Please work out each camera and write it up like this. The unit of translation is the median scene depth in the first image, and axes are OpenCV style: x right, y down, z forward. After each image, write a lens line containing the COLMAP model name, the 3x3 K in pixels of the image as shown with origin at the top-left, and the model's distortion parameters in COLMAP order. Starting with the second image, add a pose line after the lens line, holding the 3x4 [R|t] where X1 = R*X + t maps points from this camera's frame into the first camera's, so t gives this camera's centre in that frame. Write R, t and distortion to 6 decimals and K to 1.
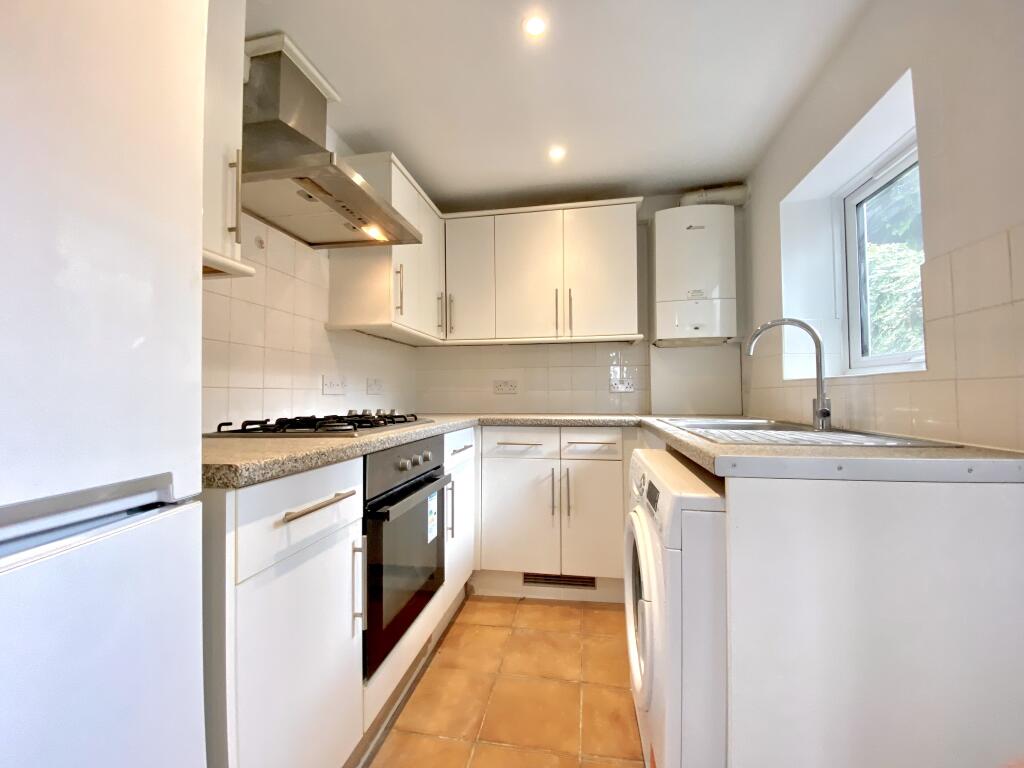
lens RADIAL K [[398.3, 0, 512.0], [0, 398.3, 384.0], [0, 0, 1]] dist [-0.001160, -0.000245]
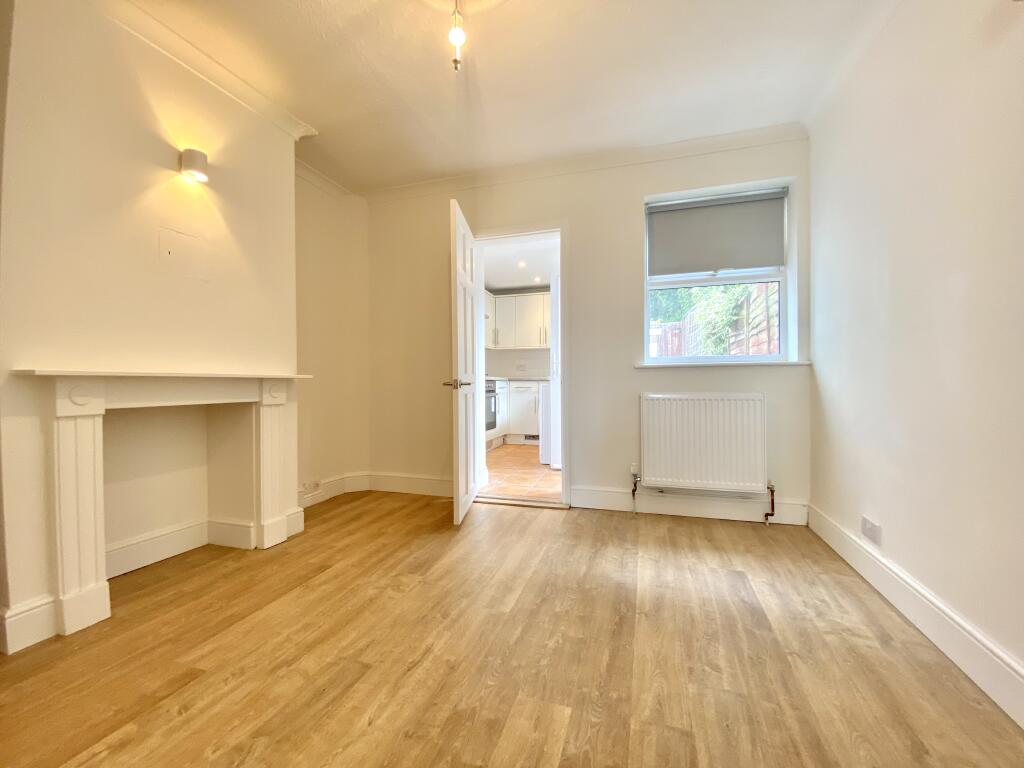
lens RADIAL K [[398.3, 0, 512.0], [0, 398.3, 384.0], [0, 0, 1]] dist [-0.001160, -0.000245]
pose [[0.993926, 0.001594, -0.110037, 0.240566], [0.002172, 0.999416, 0.034095, 0.034921], [0.110027, -0.034127, 0.993343, -1.686471]]
